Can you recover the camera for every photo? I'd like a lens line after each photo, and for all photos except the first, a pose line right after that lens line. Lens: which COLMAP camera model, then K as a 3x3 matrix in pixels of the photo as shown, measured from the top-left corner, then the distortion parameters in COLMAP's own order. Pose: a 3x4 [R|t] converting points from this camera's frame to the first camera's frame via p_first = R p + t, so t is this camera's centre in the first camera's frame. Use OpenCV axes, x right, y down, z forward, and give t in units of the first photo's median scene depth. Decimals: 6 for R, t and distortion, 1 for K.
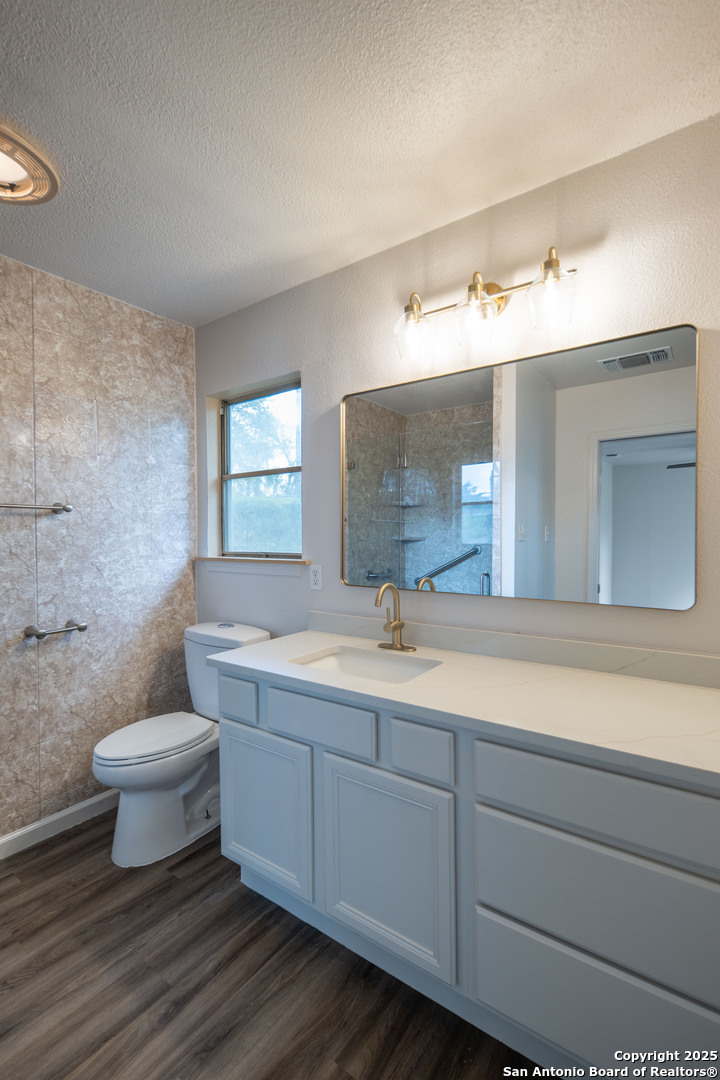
lens RADIAL K [[485.7, 0, 357.5], [0, 485.7, 538.5], [0, 0, 1]] dist [0.000542, -0.000088]
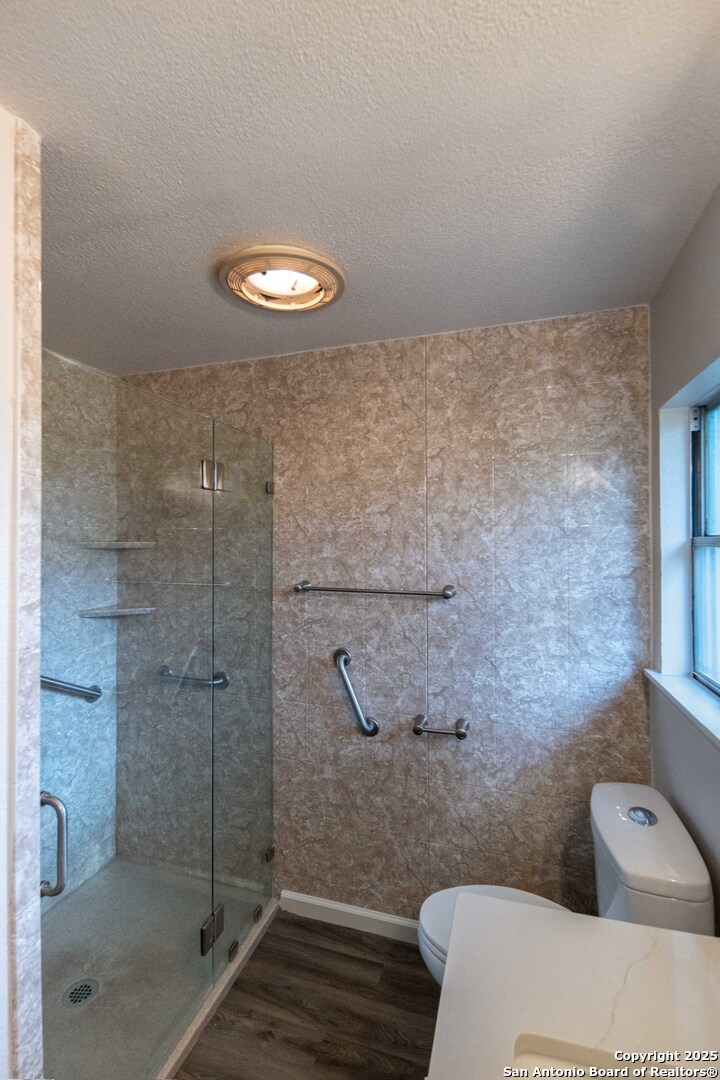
lens RADIAL K [[485.7, 0, 359.9], [0, 485.7, 539.8], [0, 0, 1]] dist [0.000542, -0.000088]
pose [[0.314182, 0.012609, -0.949279, 0.165443], [-0.005786, 0.999919, 0.011367, -0.151855], [0.949345, 0.001921, 0.314230, 0.513671]]
